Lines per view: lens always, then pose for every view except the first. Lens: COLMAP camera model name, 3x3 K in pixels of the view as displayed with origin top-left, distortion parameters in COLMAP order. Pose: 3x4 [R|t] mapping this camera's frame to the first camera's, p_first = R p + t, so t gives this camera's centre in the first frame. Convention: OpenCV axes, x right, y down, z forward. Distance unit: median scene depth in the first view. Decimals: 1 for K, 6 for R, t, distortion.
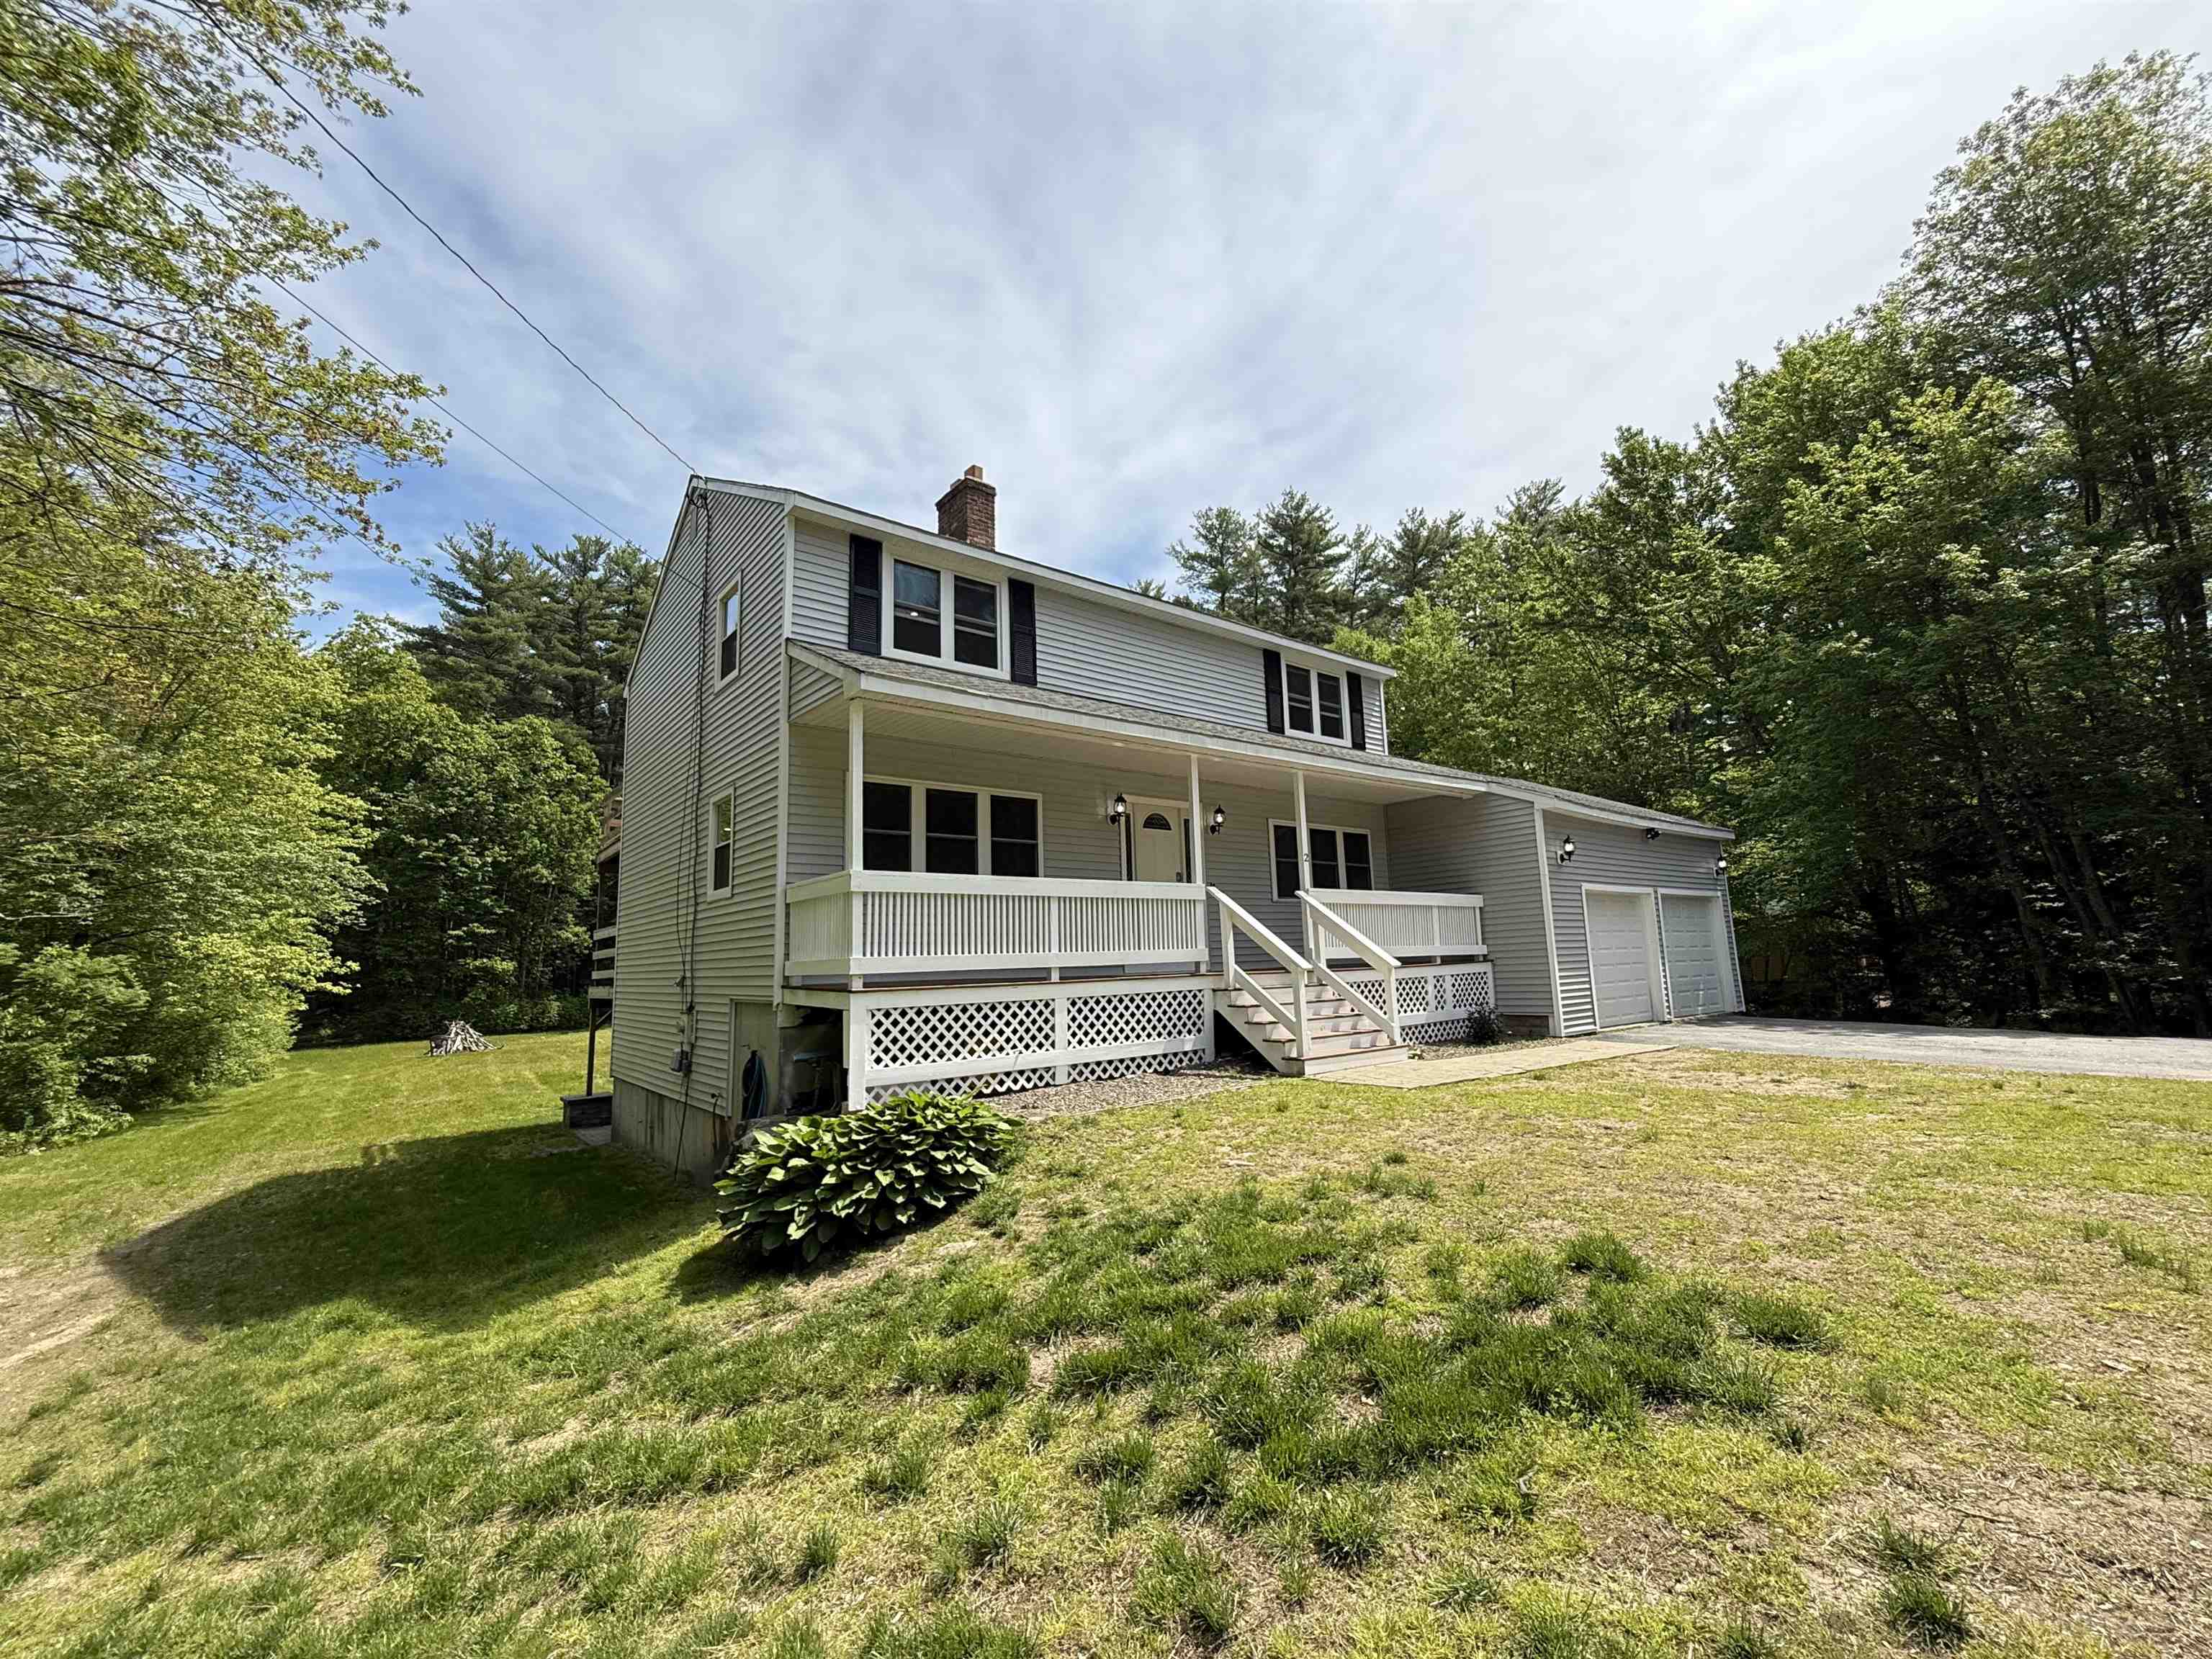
lens RADIAL K [[920.6, 0, 1106.0], [0, 920.6, 829.5], [0, 0, 1]] dist [0.000012, -0.000092]
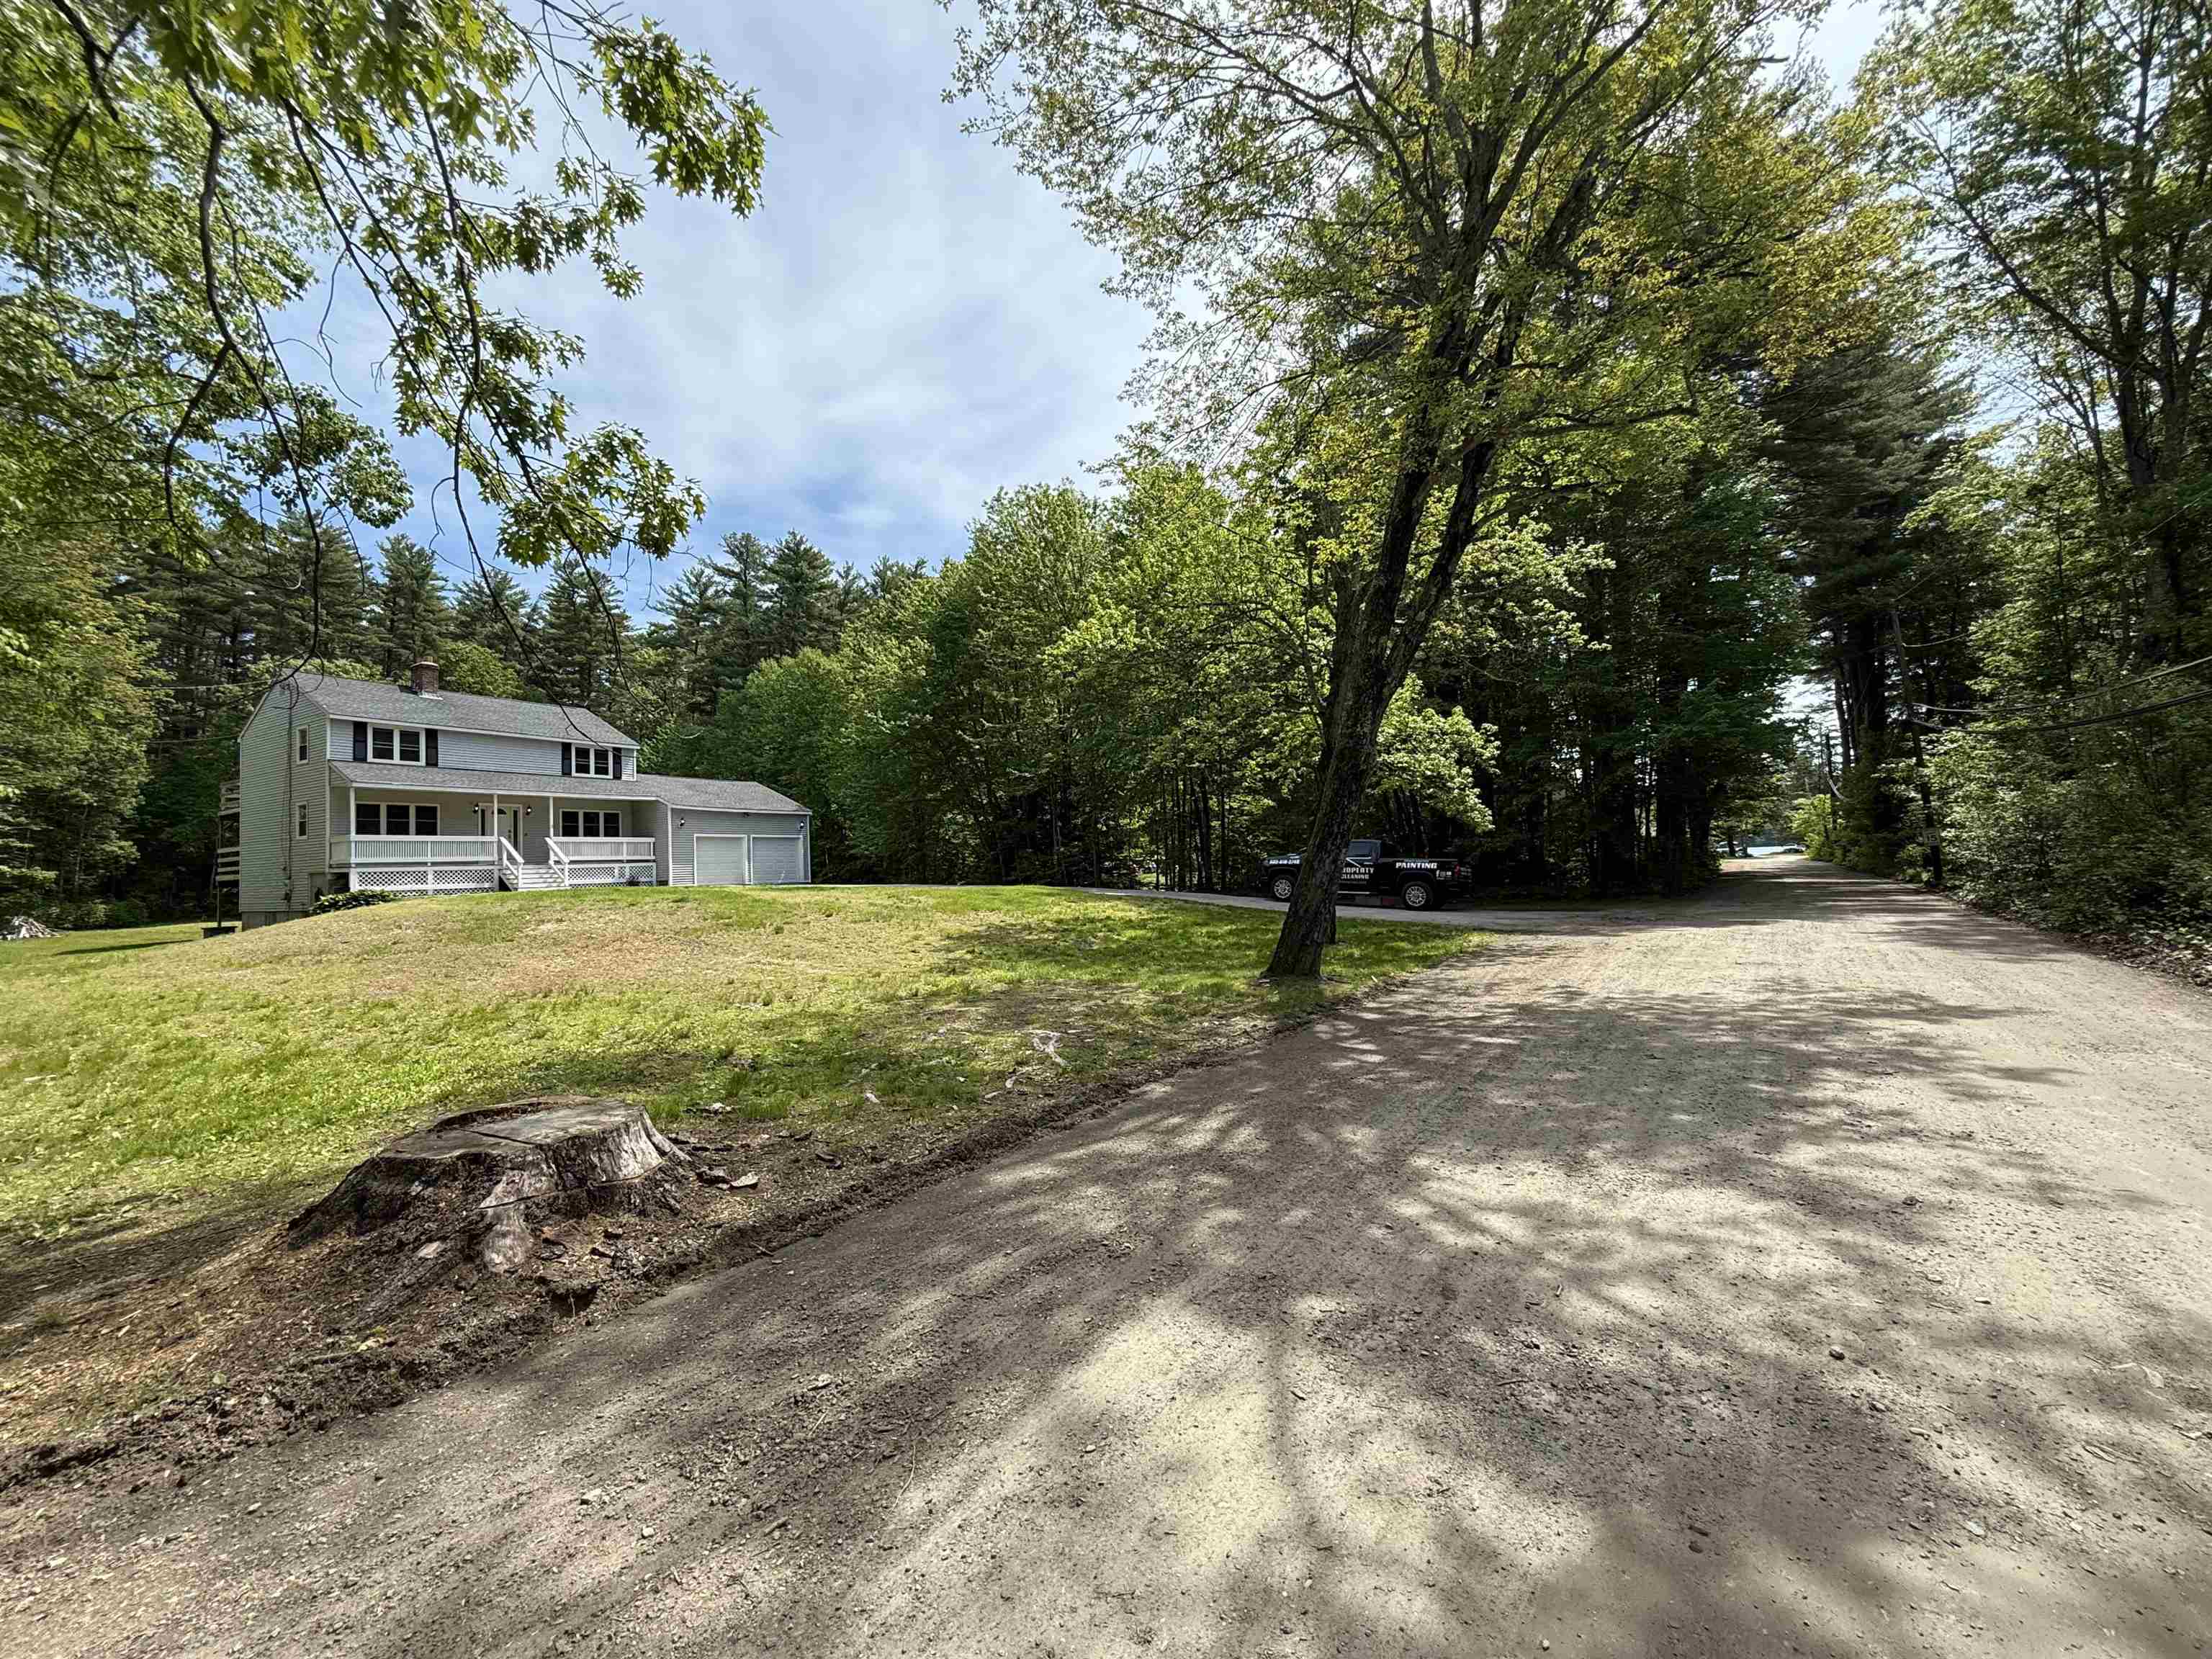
lens RADIAL K [[875.8, 0, 1106.0], [0, 875.8, 829.5], [0, 0, 1]] dist [0.001144, -0.000045]
pose [[0.930667, 0.012340, 0.365659, 0.769860], [-0.045680, 0.995530, 0.082668, -0.248728], [-0.363004, -0.093639, 0.927070, -2.057439]]
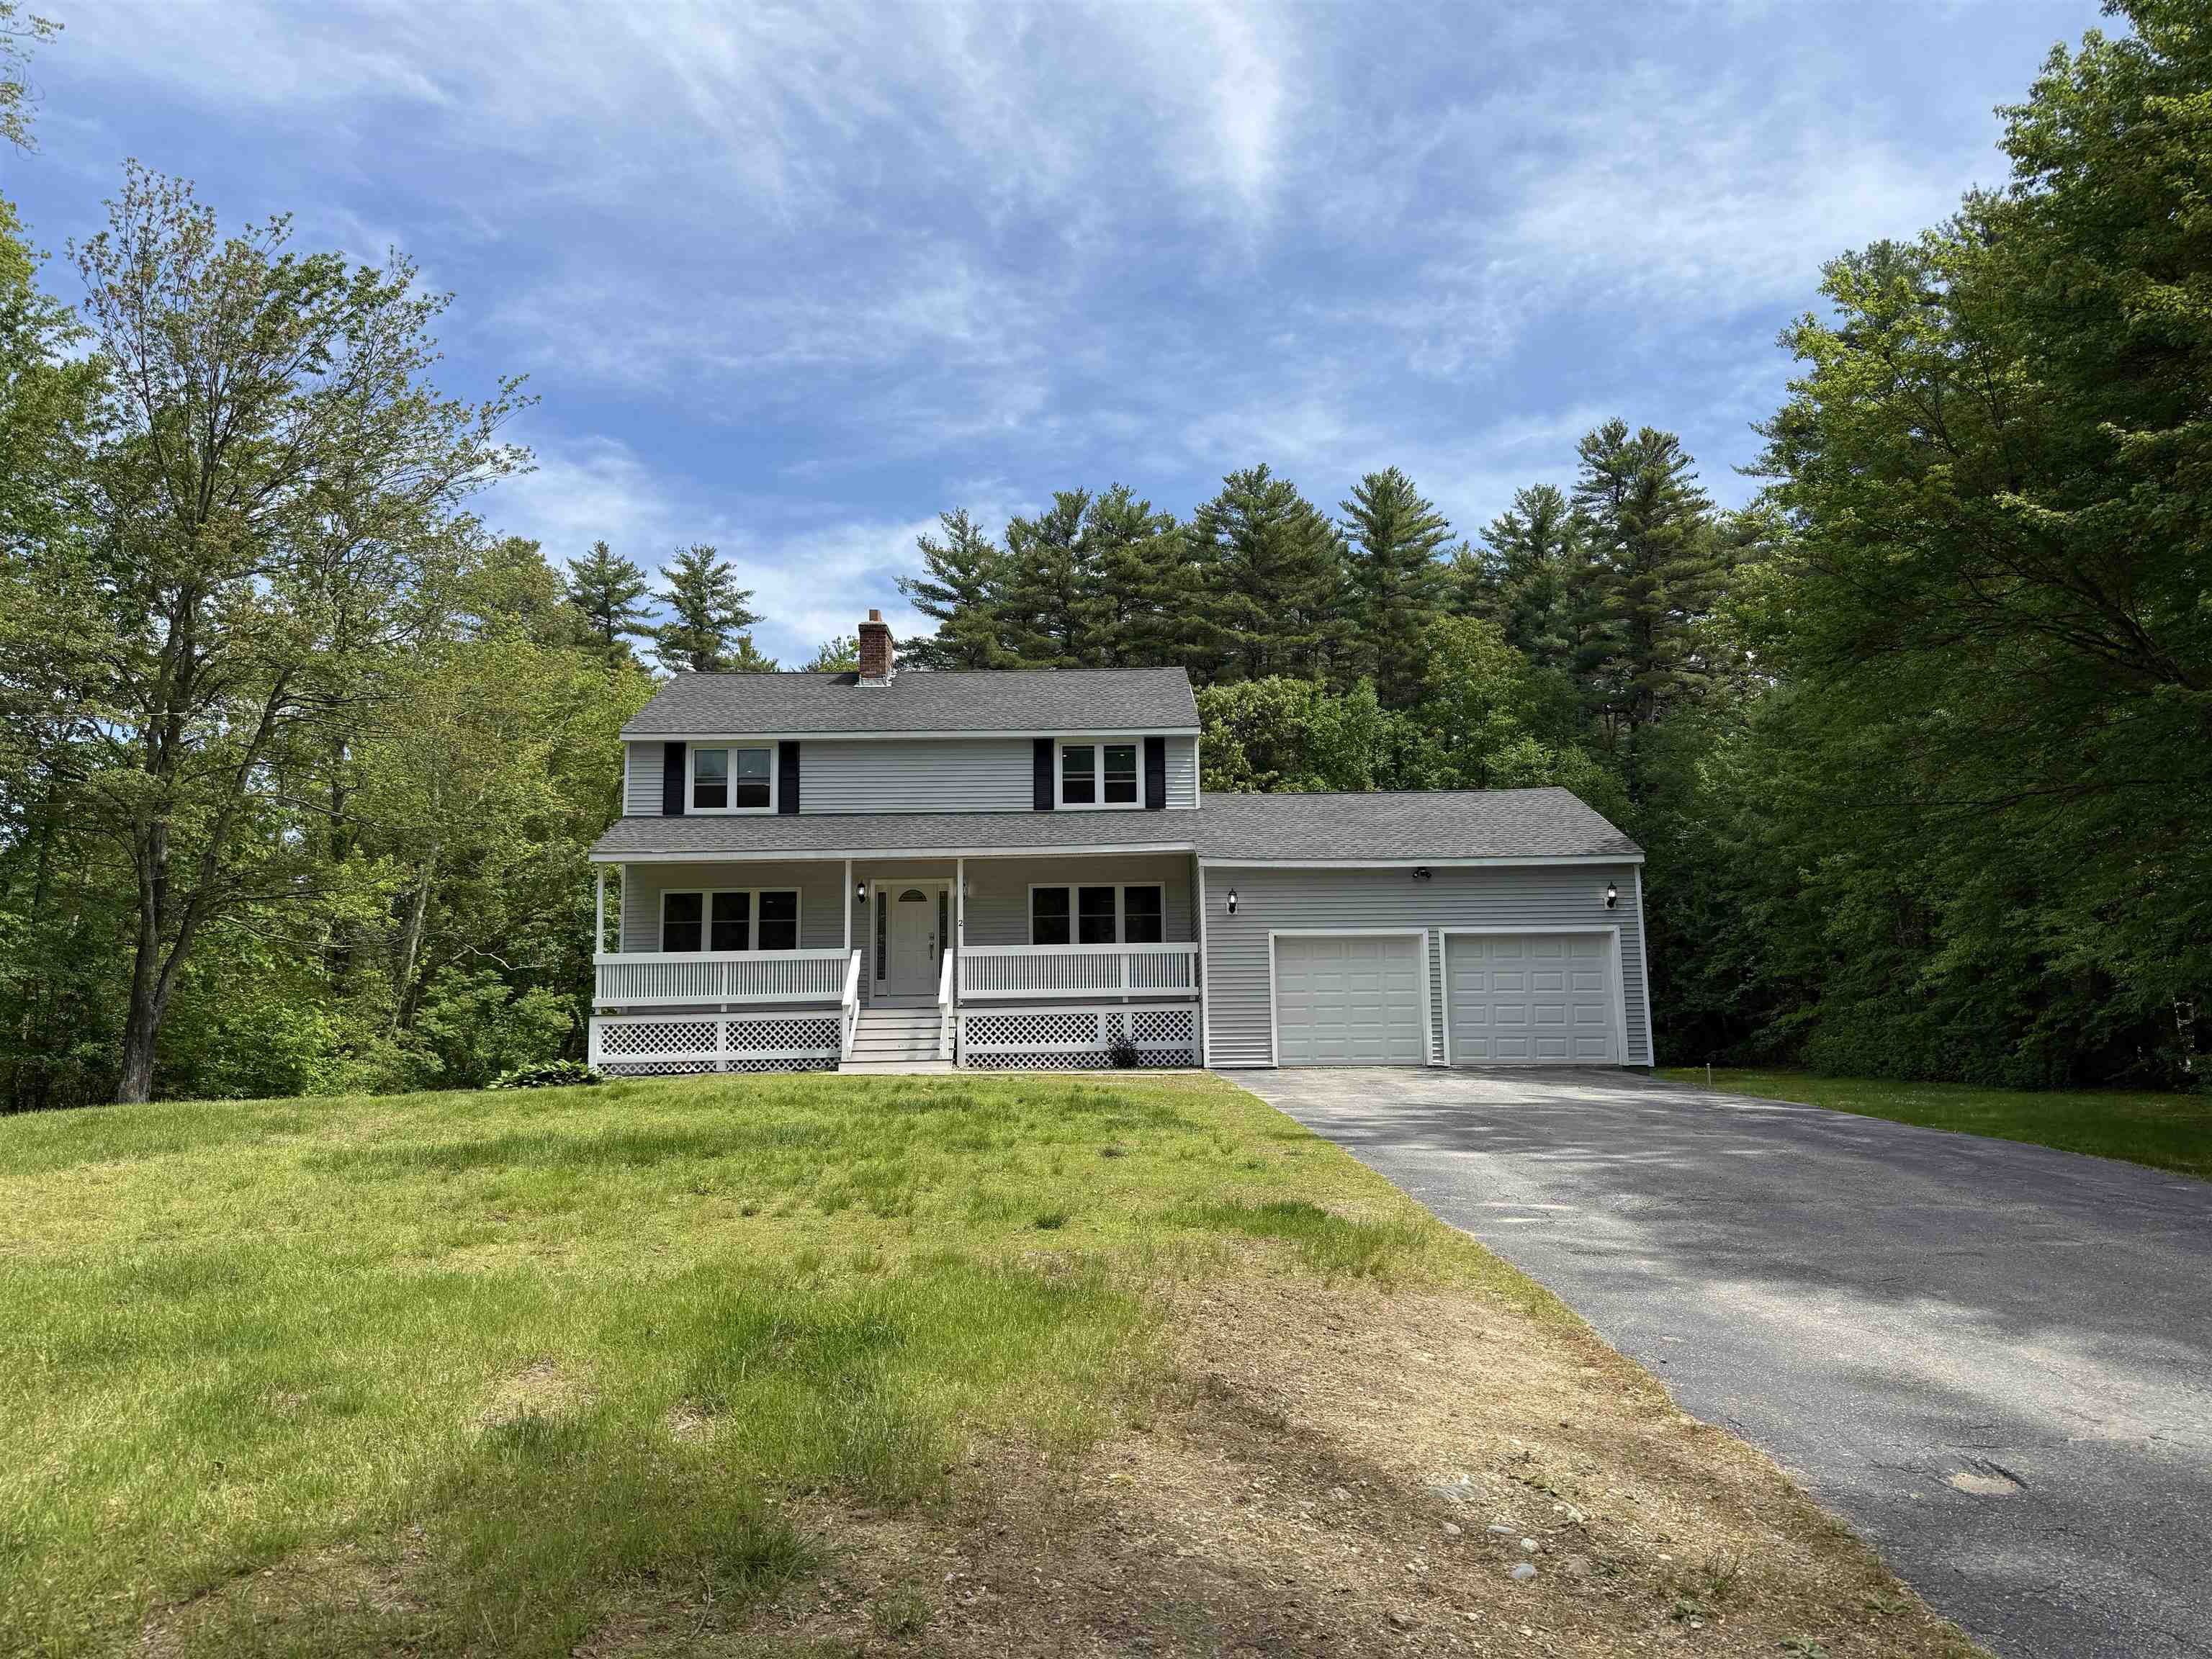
lens RADIAL K [[1533.4, 0, 1106.0], [0, 1533.4, 829.5], [0, 0, 1]] dist [0.107748, -0.000085]
pose [[0.790859, -0.060789, -0.608972, 1.595279], [0.081648, 0.996640, 0.006546, -0.093585], [0.606528, -0.054898, 0.793165, -0.578726]]
